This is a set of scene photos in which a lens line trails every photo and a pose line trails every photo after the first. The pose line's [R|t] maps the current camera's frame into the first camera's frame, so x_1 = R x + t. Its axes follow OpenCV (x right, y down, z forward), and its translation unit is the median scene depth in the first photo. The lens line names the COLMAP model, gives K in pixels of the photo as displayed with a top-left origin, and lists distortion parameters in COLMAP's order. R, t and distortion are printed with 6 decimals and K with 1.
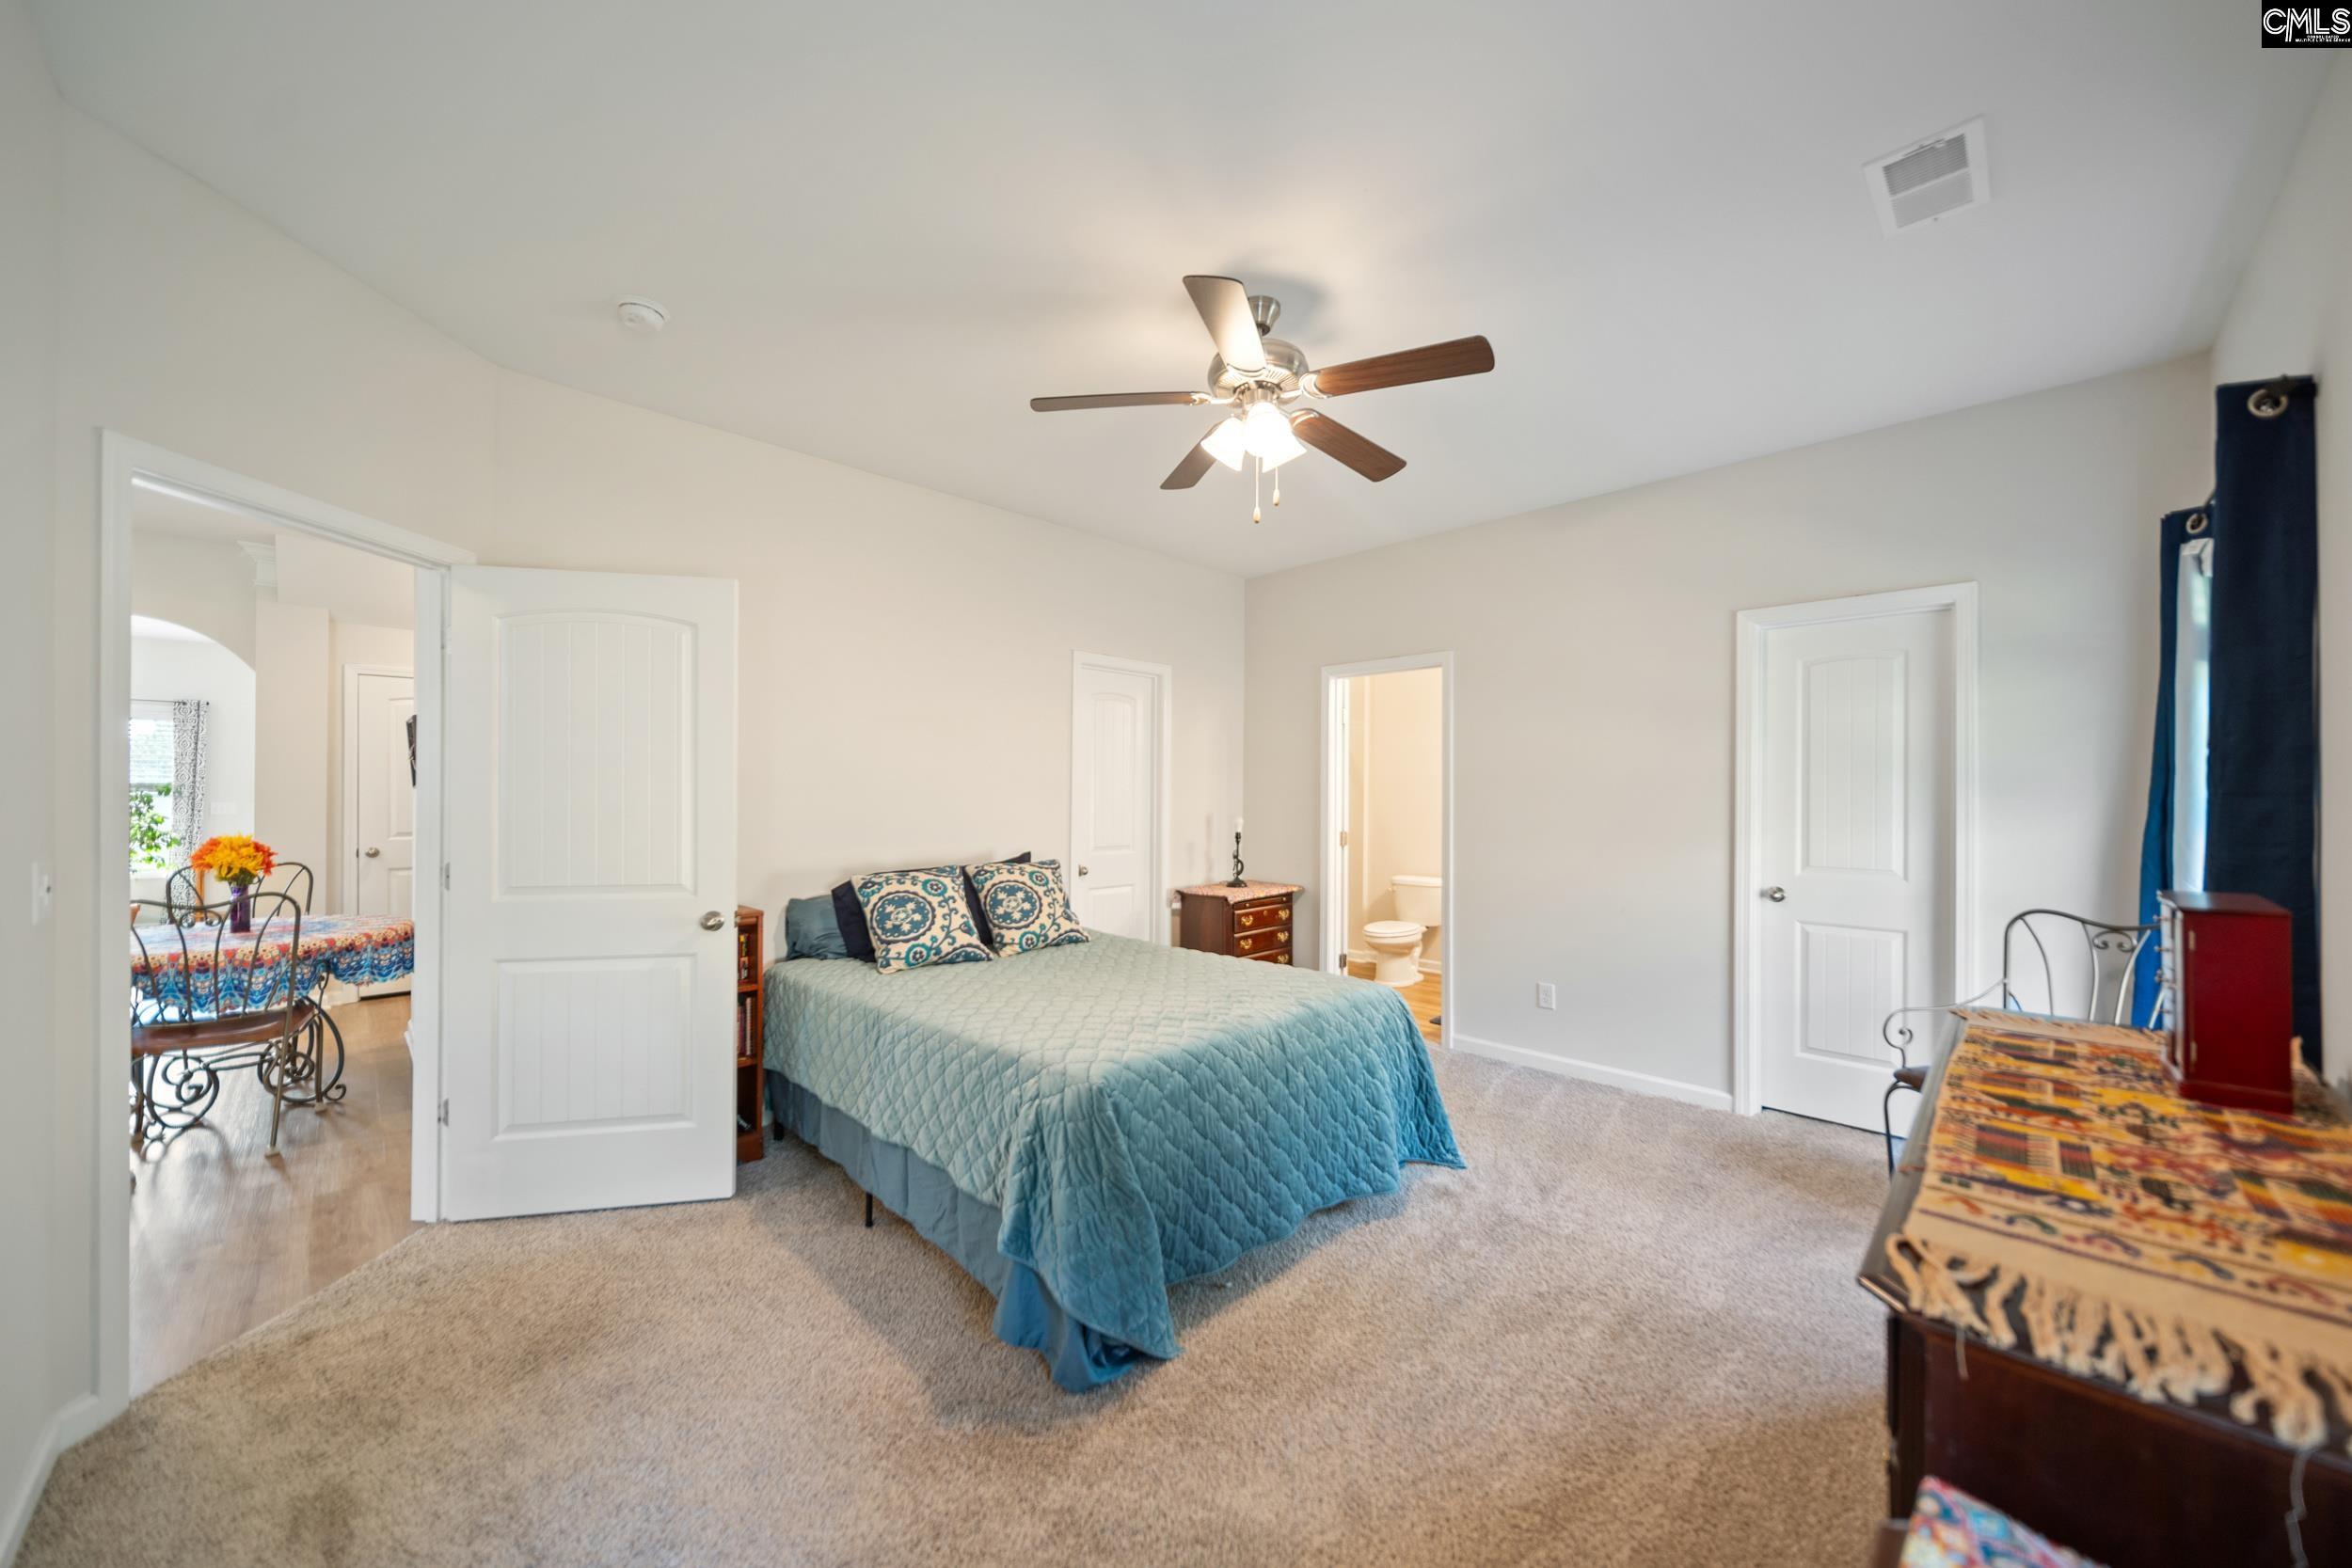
lens RADIAL K [[837.9, 0, 1164.6], [0, 837.9, 794.2], [0, 0, 1]] dist [0.000596, 0.000053]
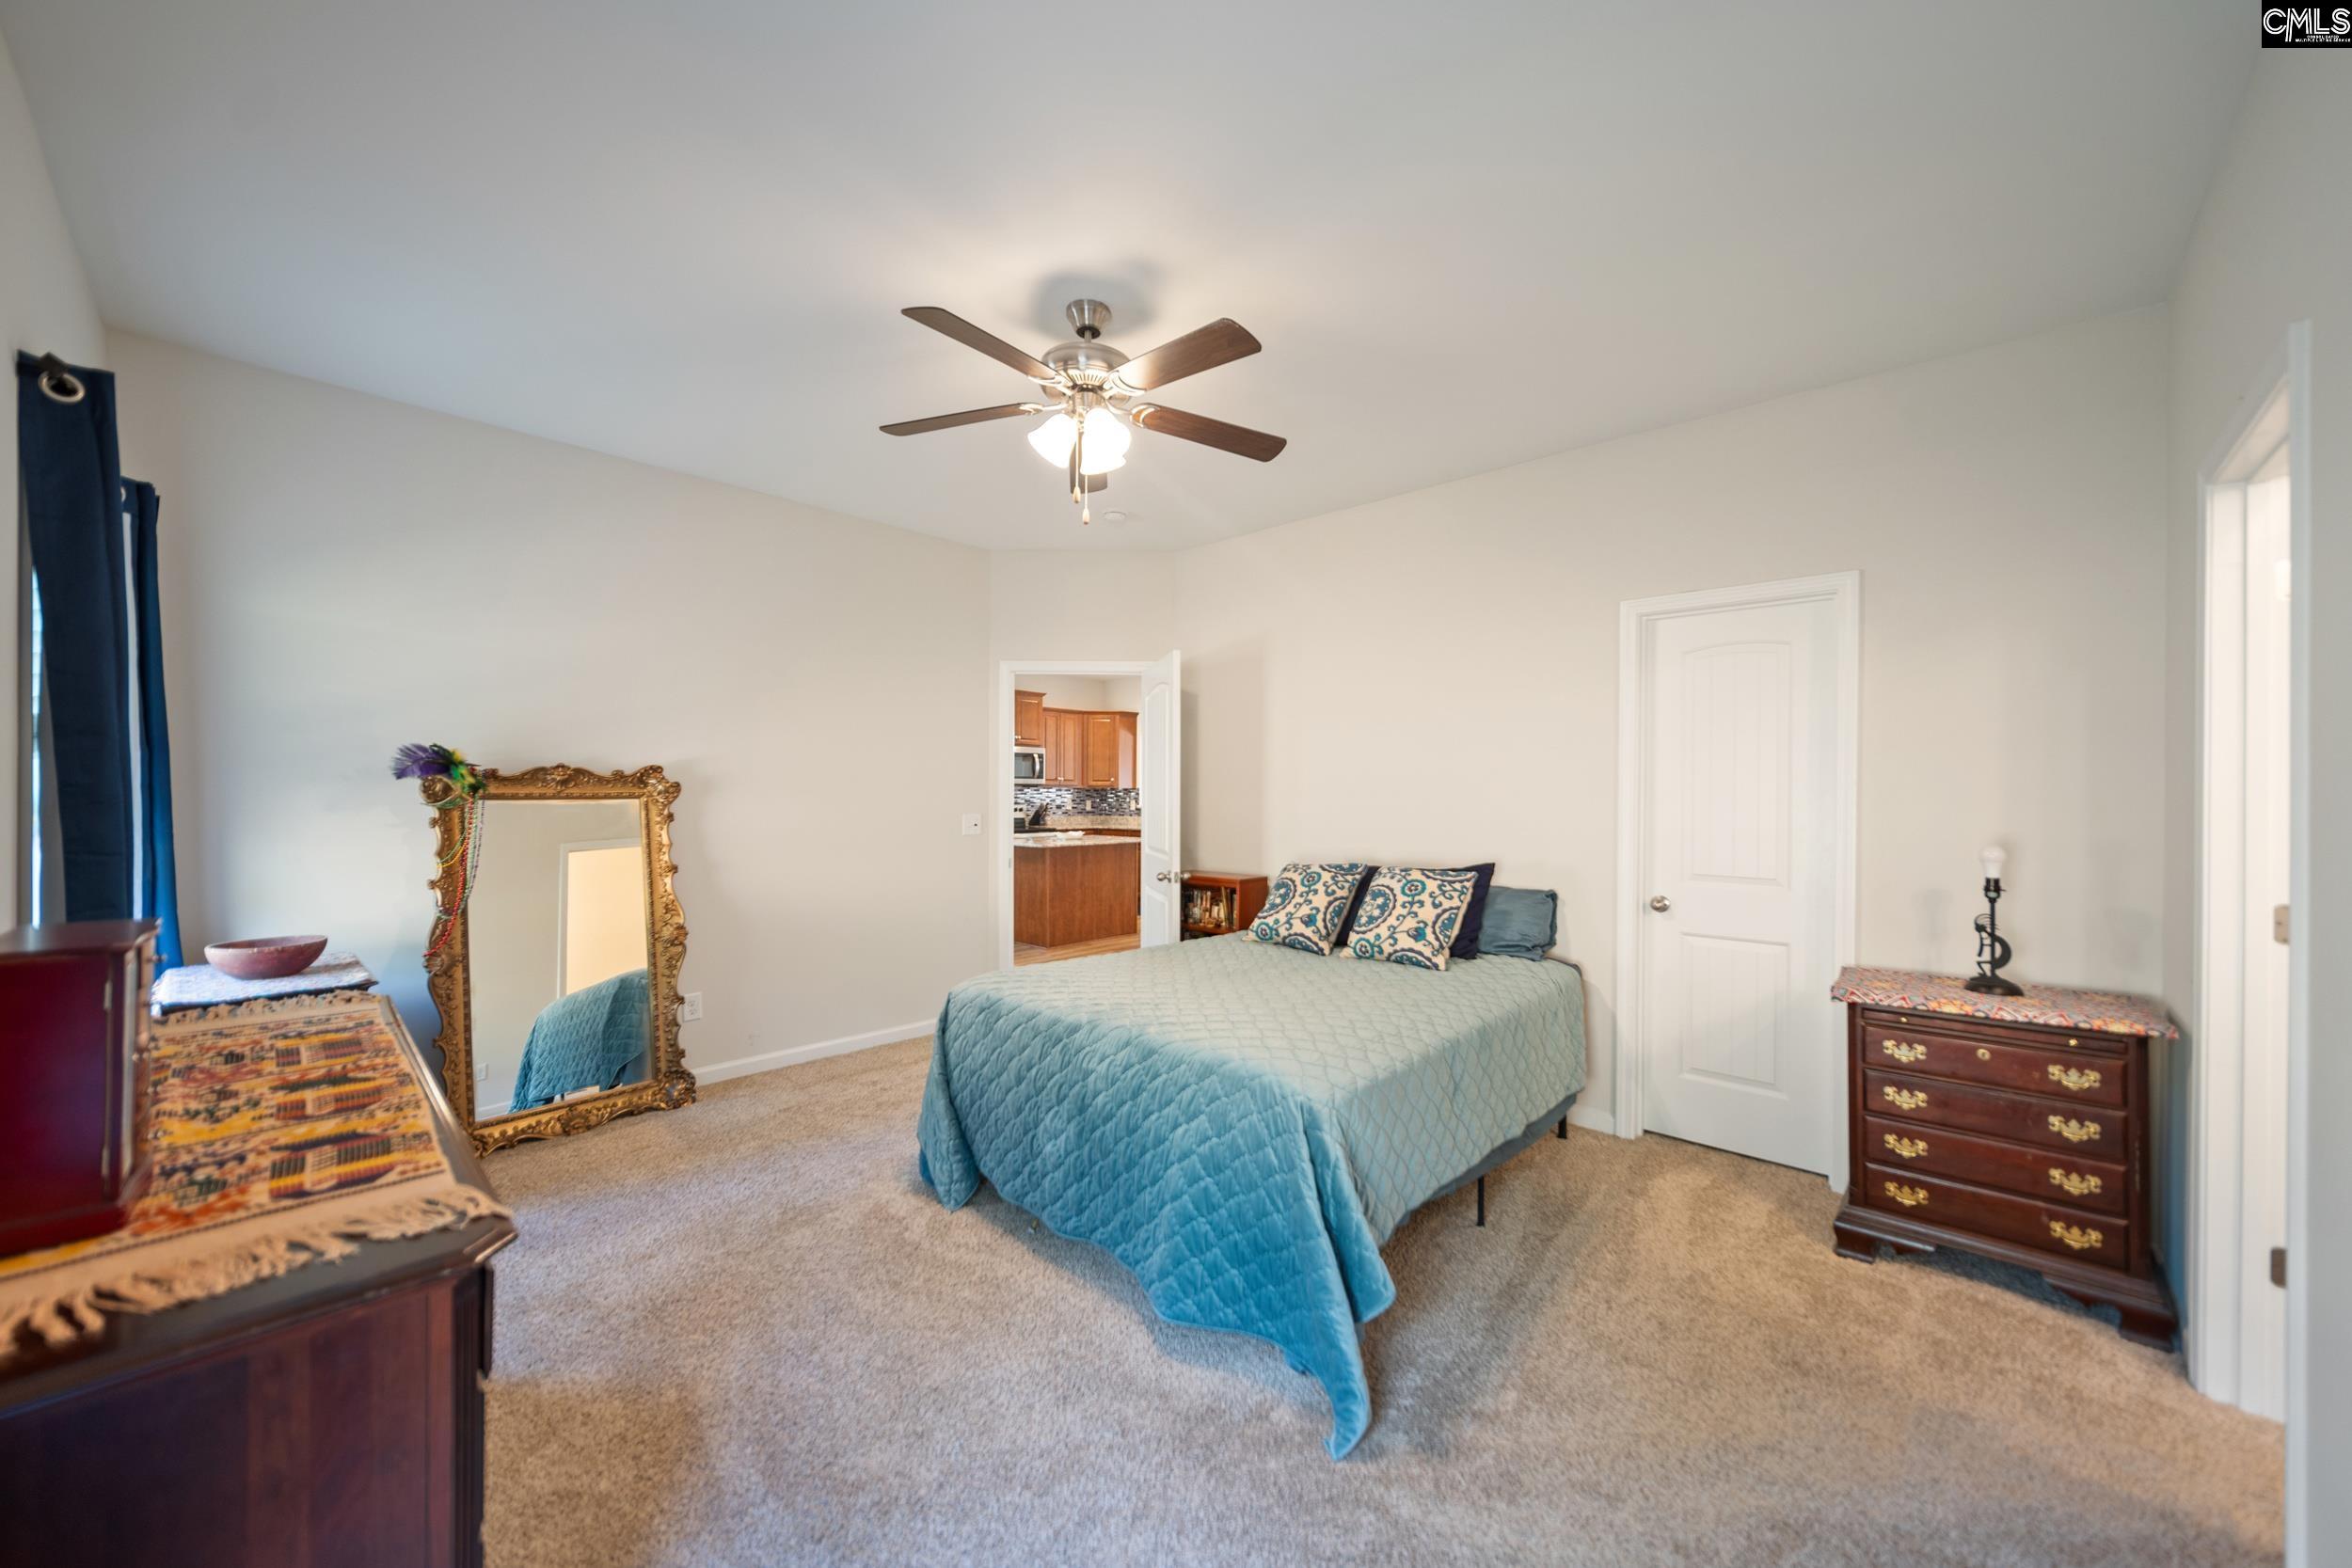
lens RADIAL K [[837.9, 0, 1180.6], [0, 837.9, 797.5], [0, 0, 1]] dist [0.000596, 0.000053]
pose [[0.051140, 0.001997, -0.998689, 2.001934], [-0.006394, 0.999978, 0.001672, 0.006412], [0.998671, 0.006300, 0.051152, 1.885957]]
